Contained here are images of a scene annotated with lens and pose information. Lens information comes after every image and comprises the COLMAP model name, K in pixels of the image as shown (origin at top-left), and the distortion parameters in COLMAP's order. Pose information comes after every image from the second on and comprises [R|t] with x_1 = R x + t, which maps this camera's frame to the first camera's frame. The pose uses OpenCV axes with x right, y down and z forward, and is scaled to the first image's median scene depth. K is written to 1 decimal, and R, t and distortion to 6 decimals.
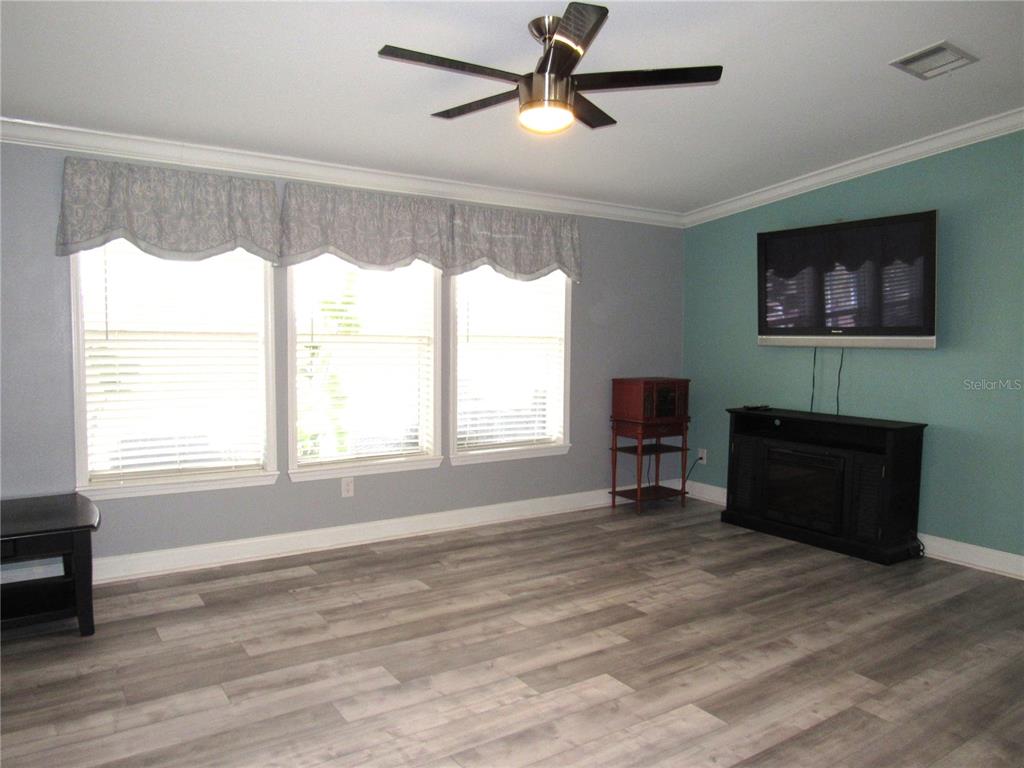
lens RADIAL K [[729.6, 0, 505.5], [0, 729.6, 389.4], [0, 0, 1]] dist [-0.028807, 0.003450]
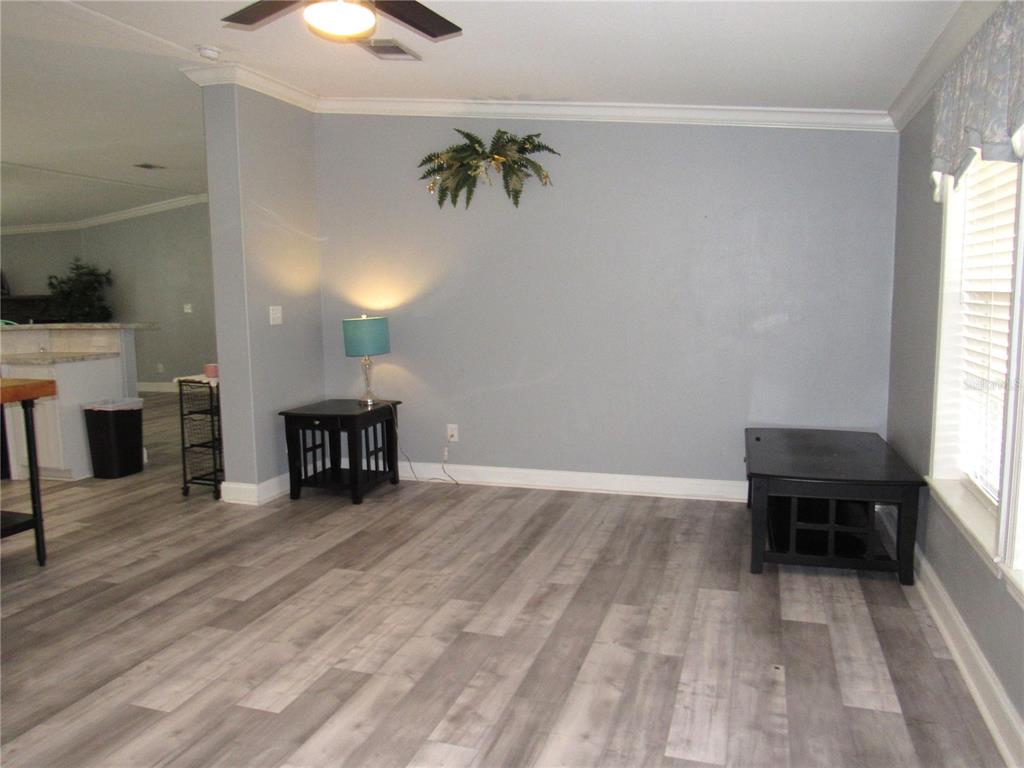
lens RADIAL K [[747.6, 0, 512.3], [0, 747.6, 385.7], [0, 0, 1]] dist [-0.029777, 0.002726]
pose [[-0.784478, 0.073753, -0.615755, 0.409179], [-0.042320, 0.984222, 0.171803, -0.124454], [0.618711, 0.160834, -0.768979, 1.706127]]
